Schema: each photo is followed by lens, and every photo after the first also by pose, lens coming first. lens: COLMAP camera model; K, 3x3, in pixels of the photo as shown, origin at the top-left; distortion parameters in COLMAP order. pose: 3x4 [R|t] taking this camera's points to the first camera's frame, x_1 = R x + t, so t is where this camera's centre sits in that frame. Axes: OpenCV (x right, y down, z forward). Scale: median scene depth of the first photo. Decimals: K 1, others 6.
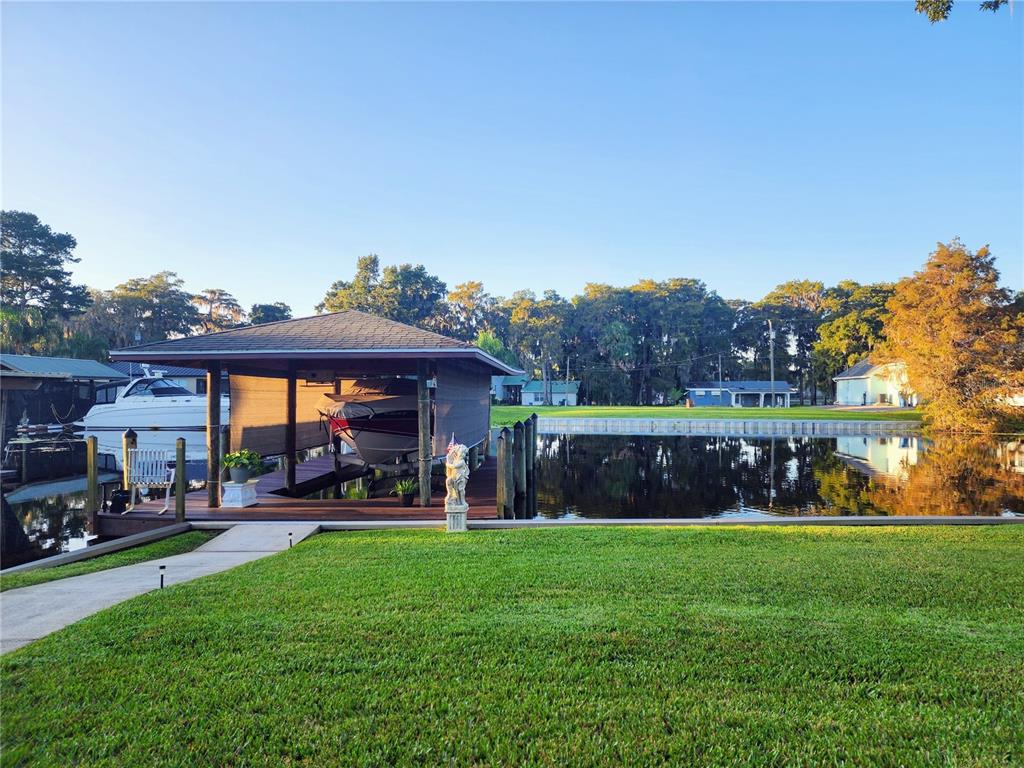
lens RADIAL K [[689.8, 0, 518.8], [0, 689.8, 395.0], [0, 0, 1]] dist [0.028177, -0.003766]
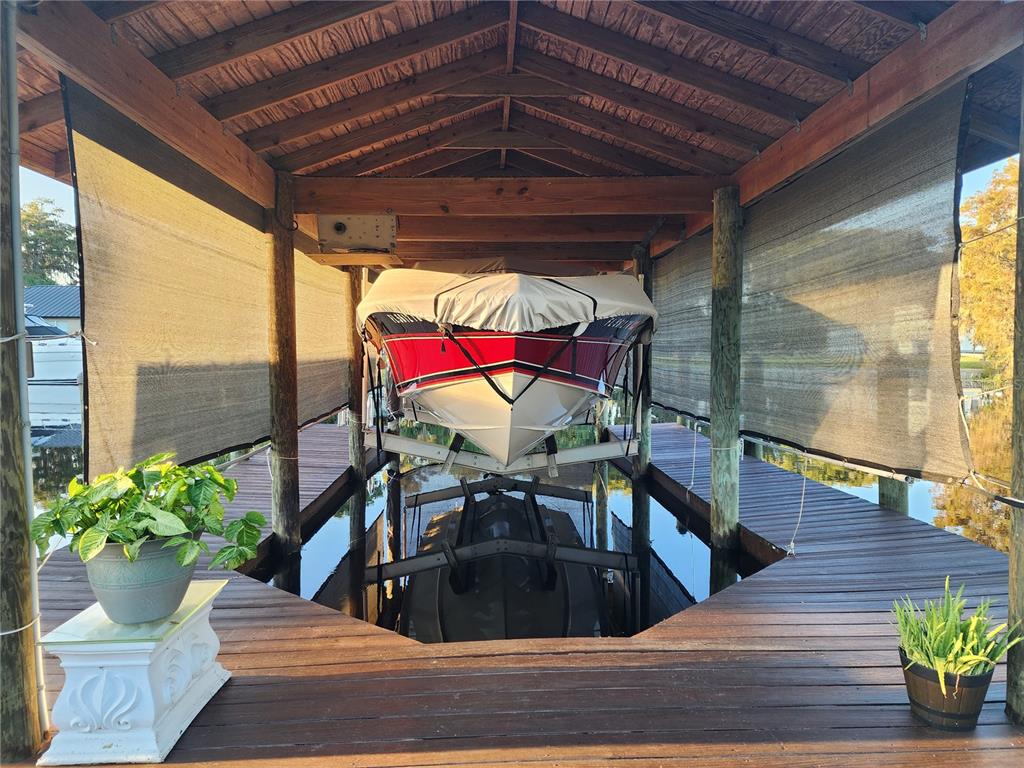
lens RADIAL K [[701.6, 0, 512.0], [0, 701.6, 384.0], [0, 0, 1]] dist [0.054957, -0.002609]
pose [[0.994697, 0.001163, 0.102844, -0.245705], [-0.006928, 0.998422, 0.055723, 0.032614], [-0.102617, -0.056140, 0.993135, 0.608661]]
